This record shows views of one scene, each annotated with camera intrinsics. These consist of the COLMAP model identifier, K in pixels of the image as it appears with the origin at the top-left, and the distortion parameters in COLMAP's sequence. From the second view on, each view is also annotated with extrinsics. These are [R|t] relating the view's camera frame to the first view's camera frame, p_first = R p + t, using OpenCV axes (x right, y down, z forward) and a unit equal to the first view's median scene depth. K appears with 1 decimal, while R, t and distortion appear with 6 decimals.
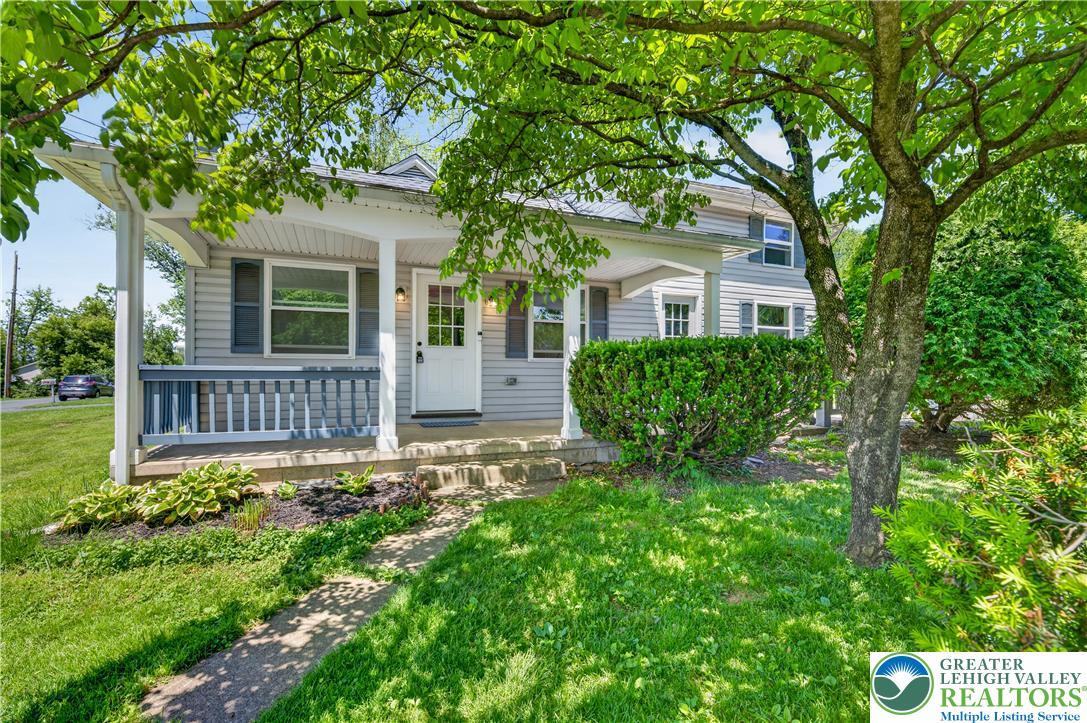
lens RADIAL K [[425.2, 0, 541.1], [0, 425.2, 364.5], [0, 0, 1]] dist [-0.009240, -0.000282]
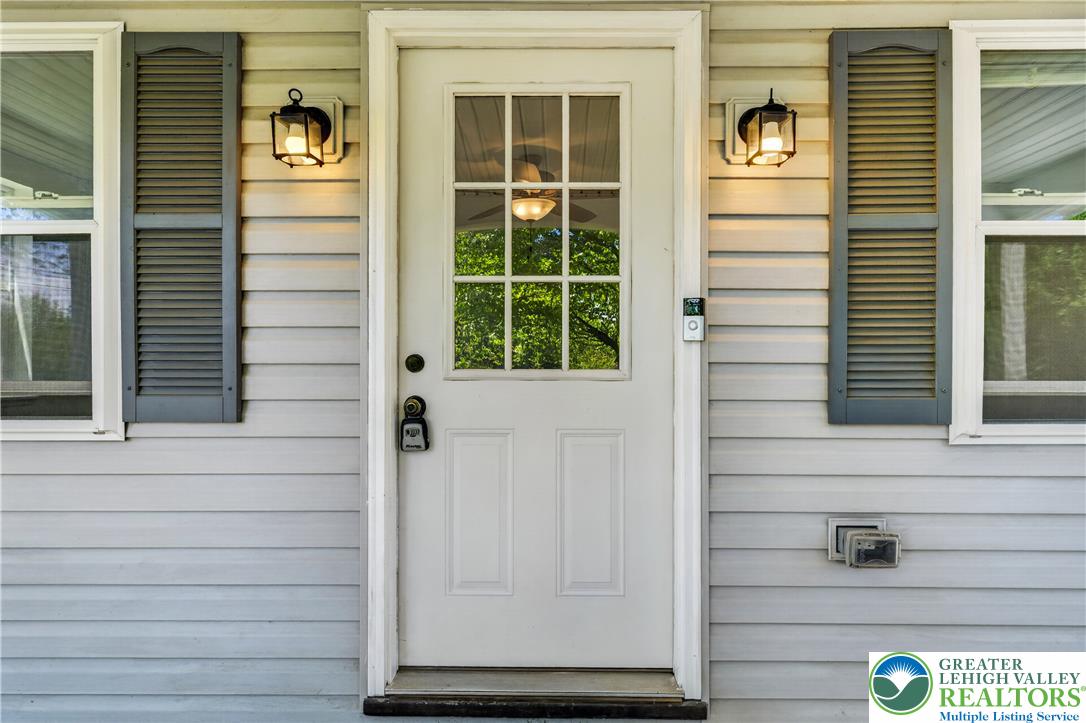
lens RADIAL K [[493.0, 0, 548.3], [0, 493.0, 360.4], [0, 0, 1]] dist [-0.004955, -0.000281]
pose [[0.908416, -0.002817, -0.418059, -0.113570], [0.005304, 0.999974, 0.004786, -0.050365], [0.418034, -0.006565, 0.908407, 0.788150]]
